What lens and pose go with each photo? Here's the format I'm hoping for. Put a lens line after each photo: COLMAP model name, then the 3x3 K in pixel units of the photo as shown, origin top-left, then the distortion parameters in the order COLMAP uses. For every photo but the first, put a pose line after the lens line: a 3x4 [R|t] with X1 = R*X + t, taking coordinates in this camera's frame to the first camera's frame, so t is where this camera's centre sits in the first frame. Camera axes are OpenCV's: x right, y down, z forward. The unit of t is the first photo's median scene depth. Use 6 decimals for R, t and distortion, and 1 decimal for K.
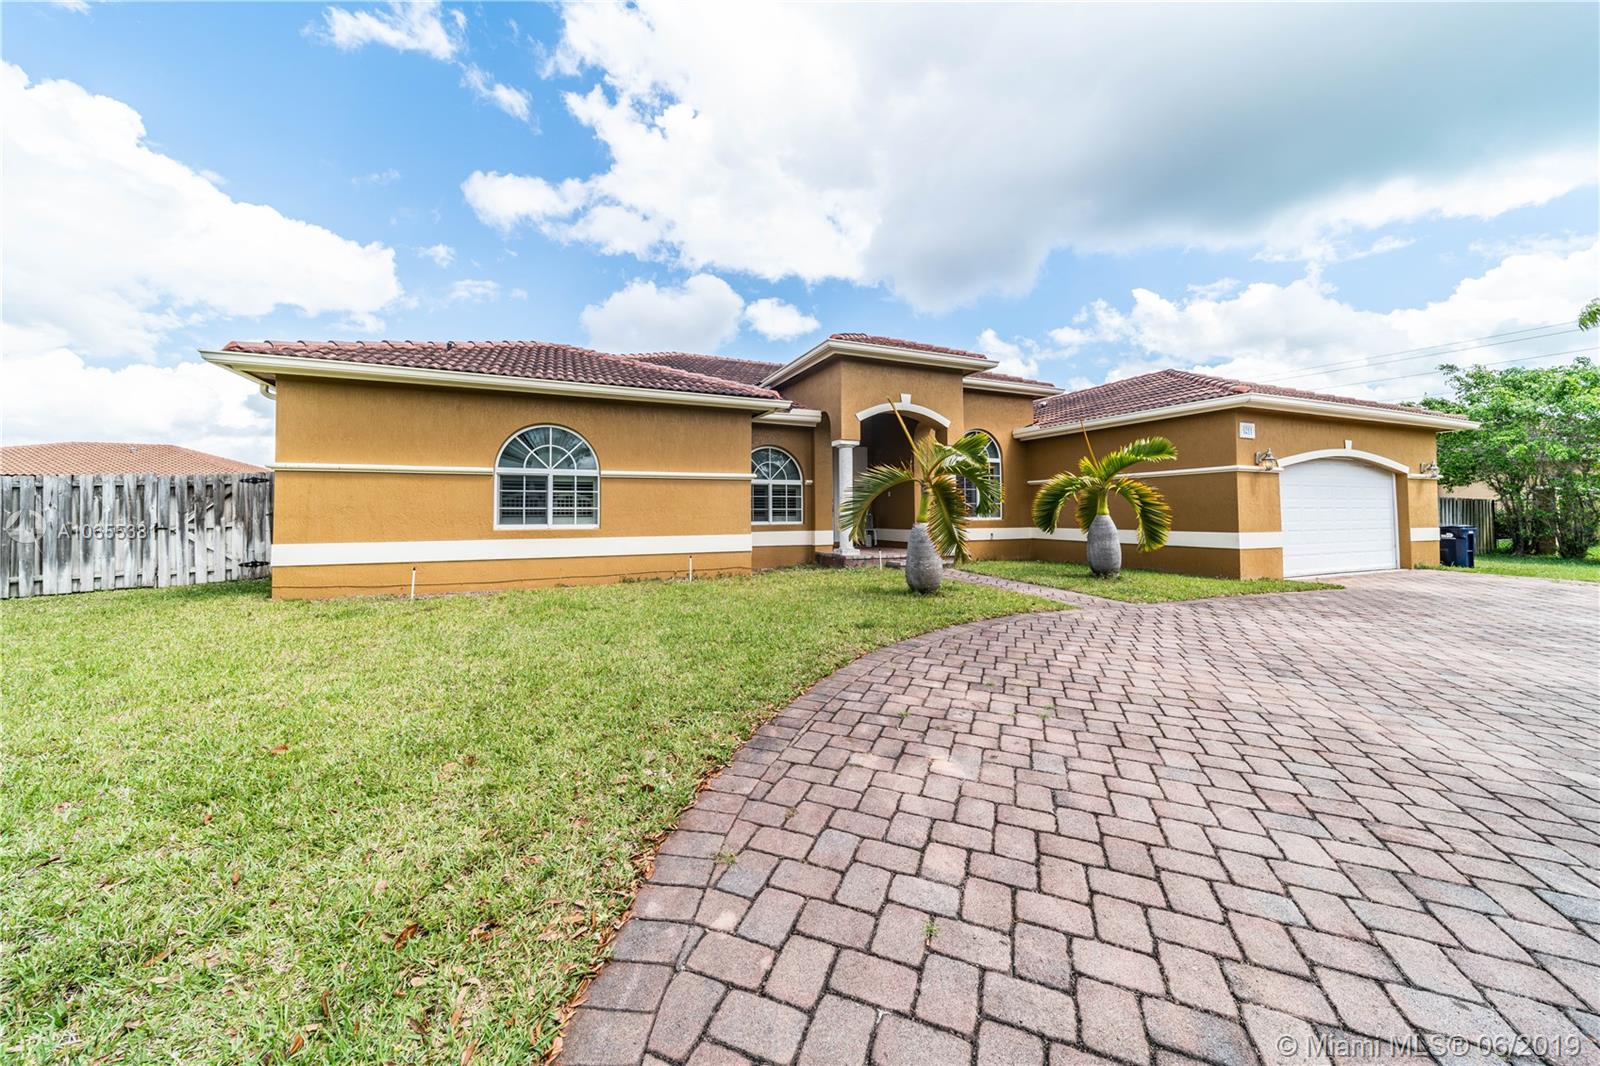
lens RADIAL K [[571.4, 0, 799.8], [0, 571.4, 498.0], [0, 0, 1]] dist [0.008453, -0.000610]
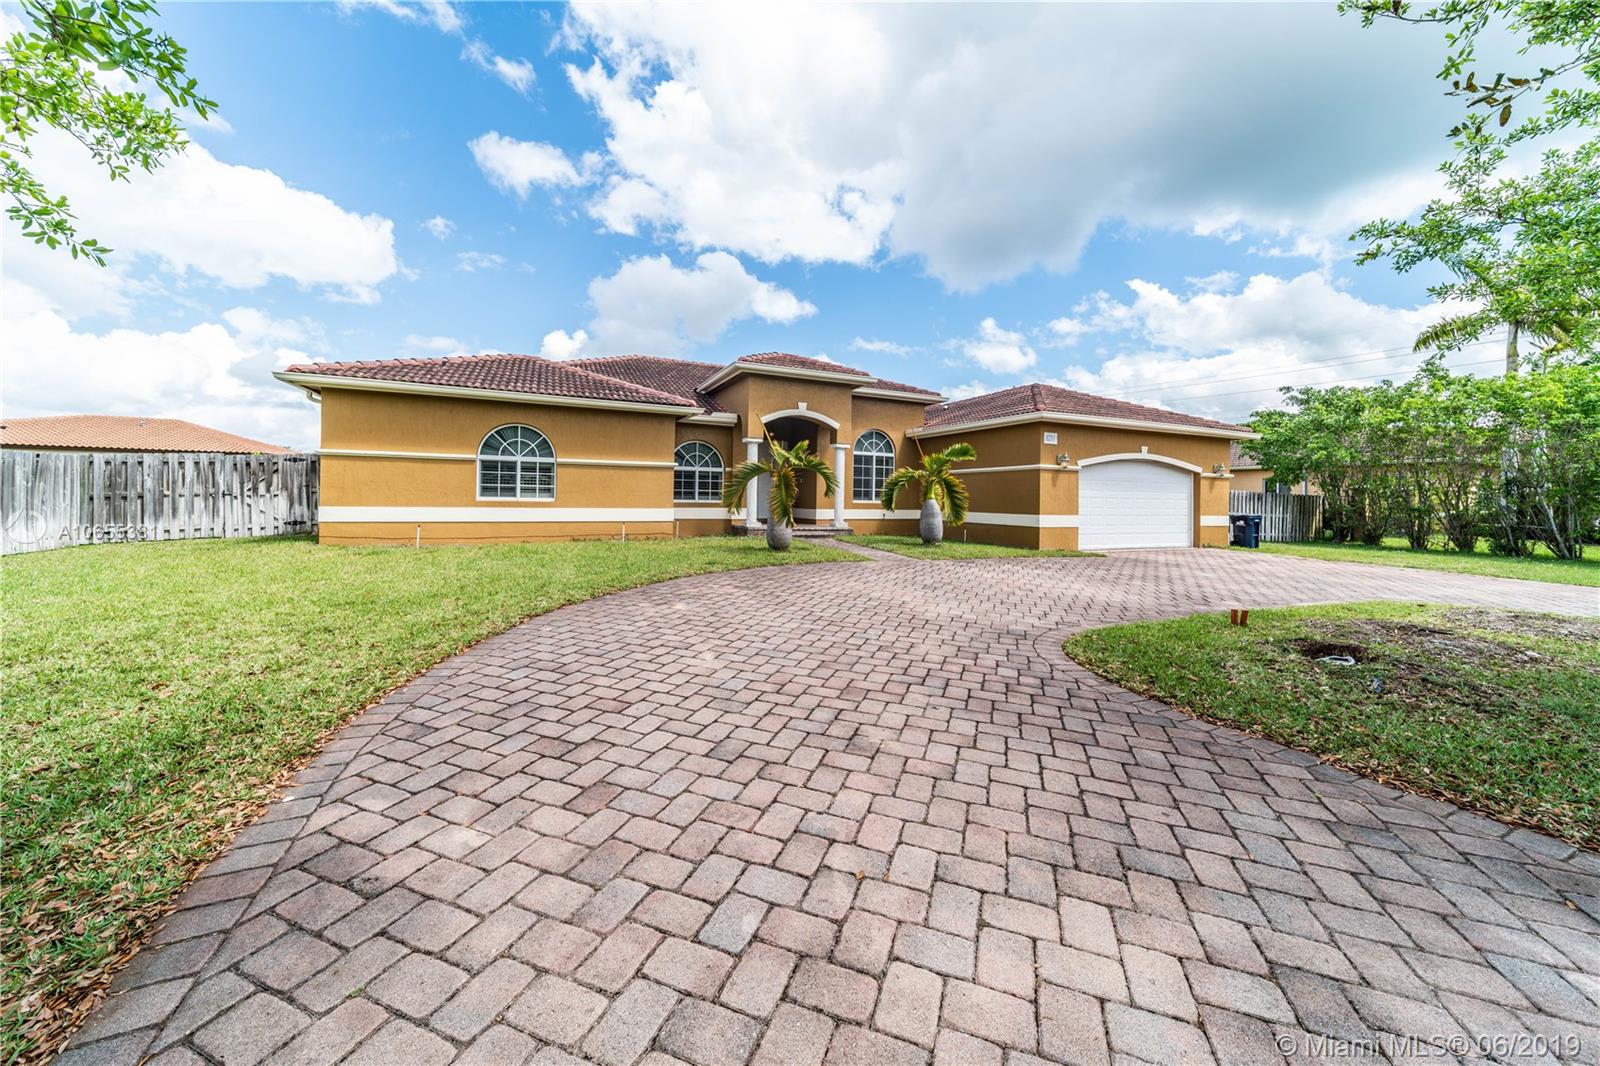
lens RADIAL K [[571.4, 0, 799.8], [0, 571.4, 498.0], [0, 0, 1]] dist [0.008453, -0.000610]
pose [[0.999760, 0.021612, 0.003682, 0.202365], [-0.021707, 0.999368, 0.028135, -0.004853], [-0.003071, -0.028208, 0.999597, -0.321461]]
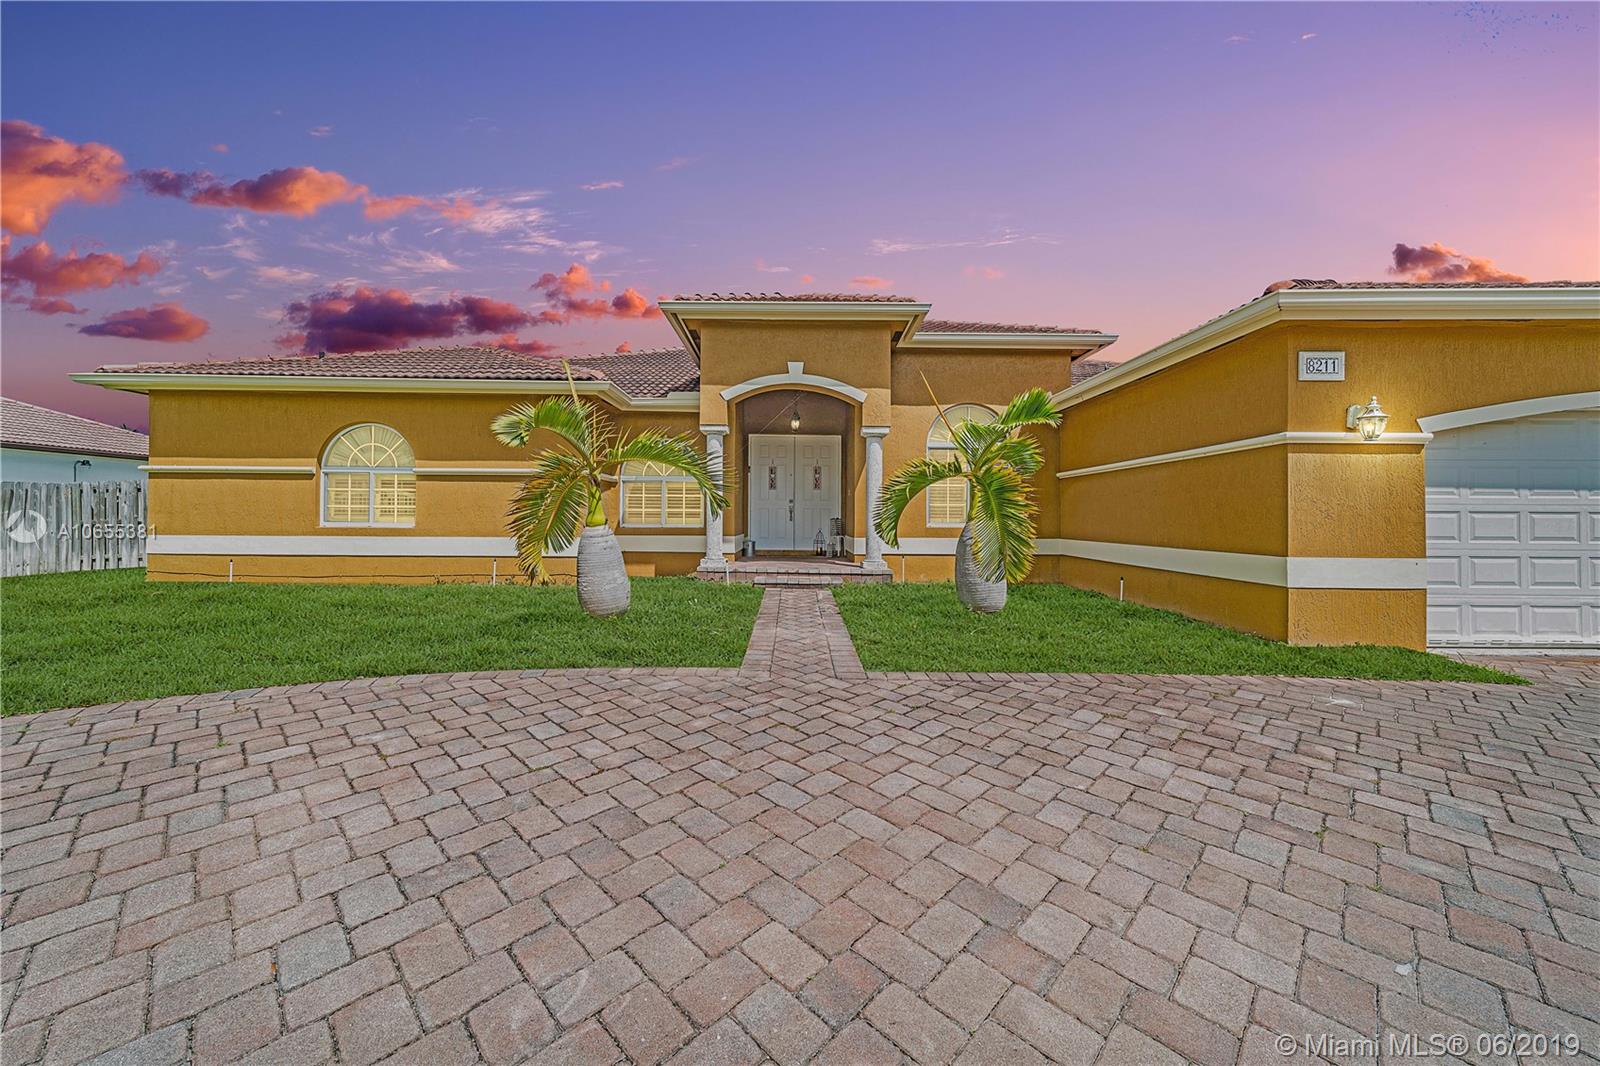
lens RADIAL K [[582.9, 0, 800.0], [0, 582.9, 533.0], [0, 0, 1]] dist [0.027584, -0.000063]
pose [[0.913694, 0.022015, -0.405807, 0.571225], [-0.000676, 0.998613, 0.052653, 0.008109], [0.406403, -0.047835, 0.912441, 0.297716]]
